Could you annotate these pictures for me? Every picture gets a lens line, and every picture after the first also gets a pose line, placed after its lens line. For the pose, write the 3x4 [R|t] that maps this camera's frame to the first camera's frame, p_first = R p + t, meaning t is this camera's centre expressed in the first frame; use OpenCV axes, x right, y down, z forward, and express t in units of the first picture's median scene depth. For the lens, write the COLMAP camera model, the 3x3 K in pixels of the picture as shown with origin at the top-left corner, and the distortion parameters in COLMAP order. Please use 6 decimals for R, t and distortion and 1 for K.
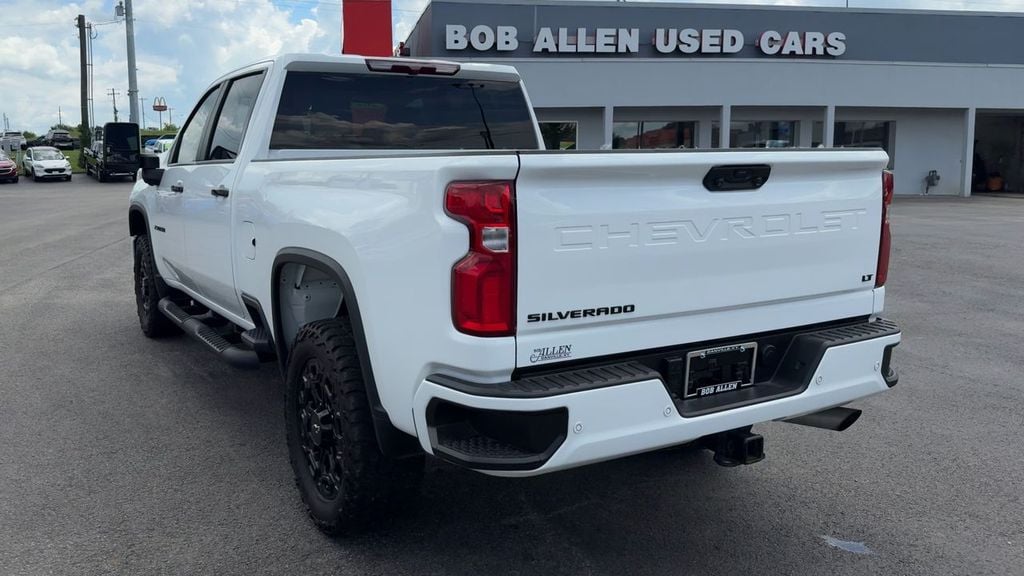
lens RADIAL K [[845.3, 0, 474.4], [0, 845.3, 235.4], [0, 0, 1]] dist [0.033571, -0.007101]
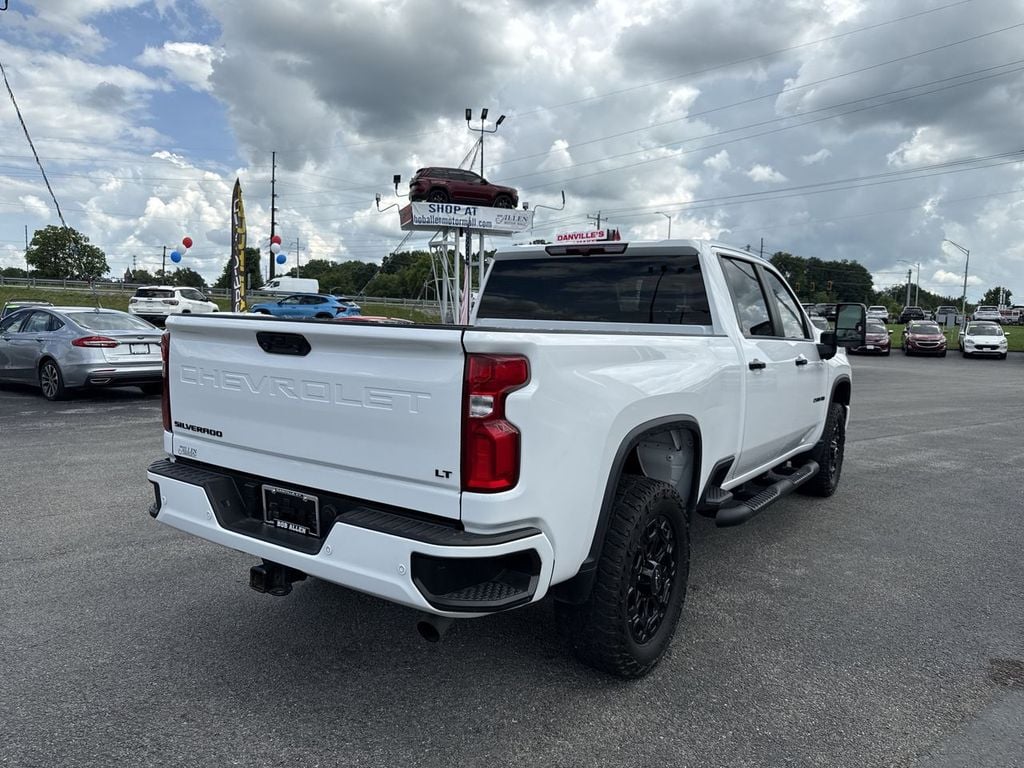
lens RADIAL K [[746.4, 0, 512.0], [0, 746.4, 384.0], [0, 0, 1]] dist [0.002932, -0.017589]
pose [[0.465566, 0.105243, -0.878733, 1.509775], [-0.126776, 0.990595, 0.051473, -0.116953], [0.875886, 0.087438, 0.474530, 0.892992]]
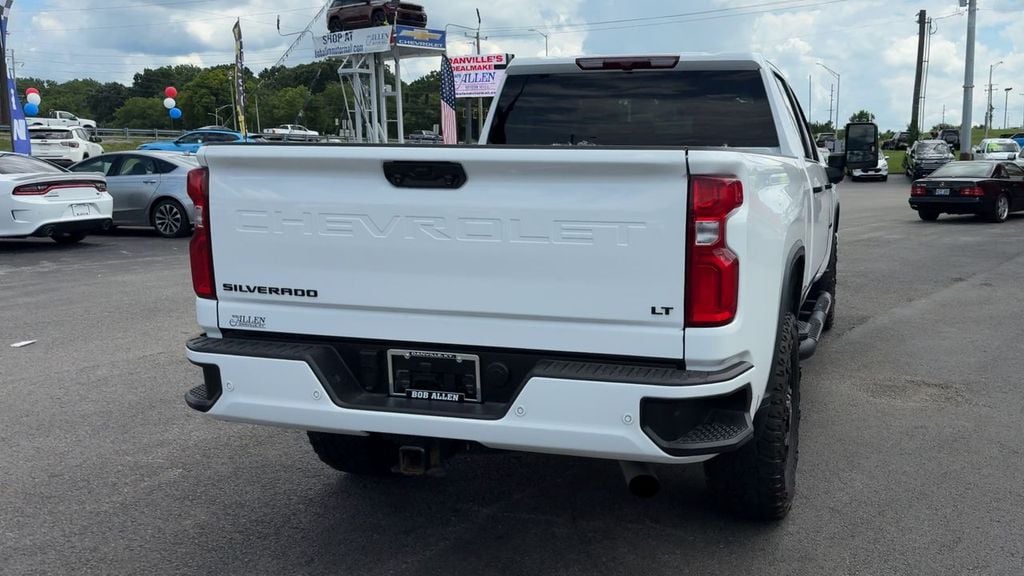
lens RADIAL K [[895.3, 0, 625.4], [0, 895.3, 290.4], [0, 0, 1]] dist [0.132077, -0.481257]
pose [[0.724448, 0.116768, -0.679368, 1.309532], [-0.085059, 0.993159, 0.079997, -0.043320], [0.684062, -0.000167, 0.729424, 0.473768]]
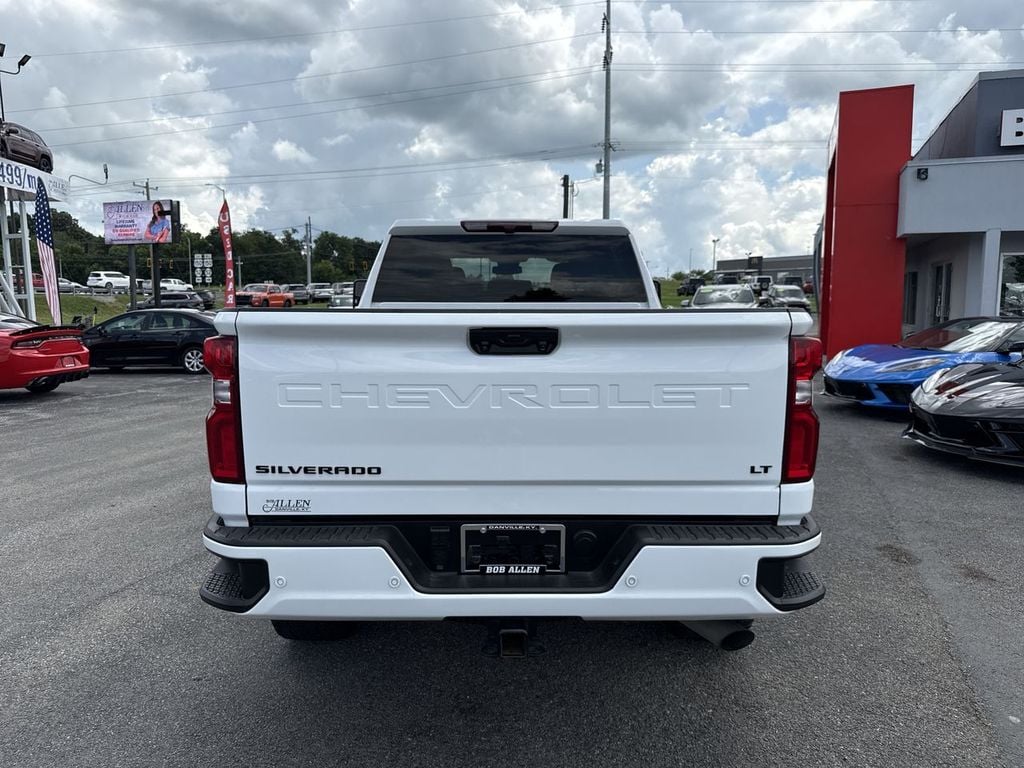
lens RADIAL K [[726.2, 0, 505.1], [0, 726.2, 386.7], [0, 0, 1]] dist [0.076286, -0.072010]
pose [[0.881223, 0.064236, -0.468315, 0.747330], [-0.056173, 0.997934, 0.031181, -0.047721], [0.469351, -0.001171, 0.883011, 0.350357]]
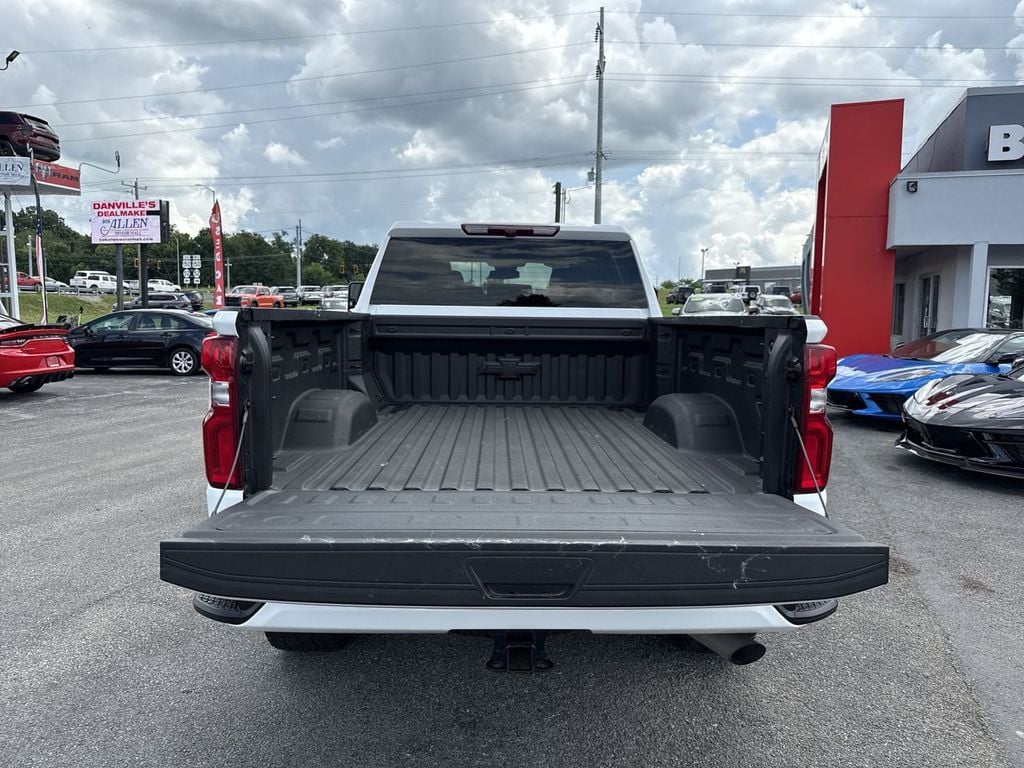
lens RADIAL K [[725.4, 0, 512.0], [0, 725.4, 384.0], [0, 0, 1]] dist [0.073166, -0.065924]
pose [[0.891530, 0.069280, -0.447632, 0.713862], [-0.068260, 0.997497, 0.018432, -0.044929], [0.447788, 0.014123, 0.894028, 0.362230]]
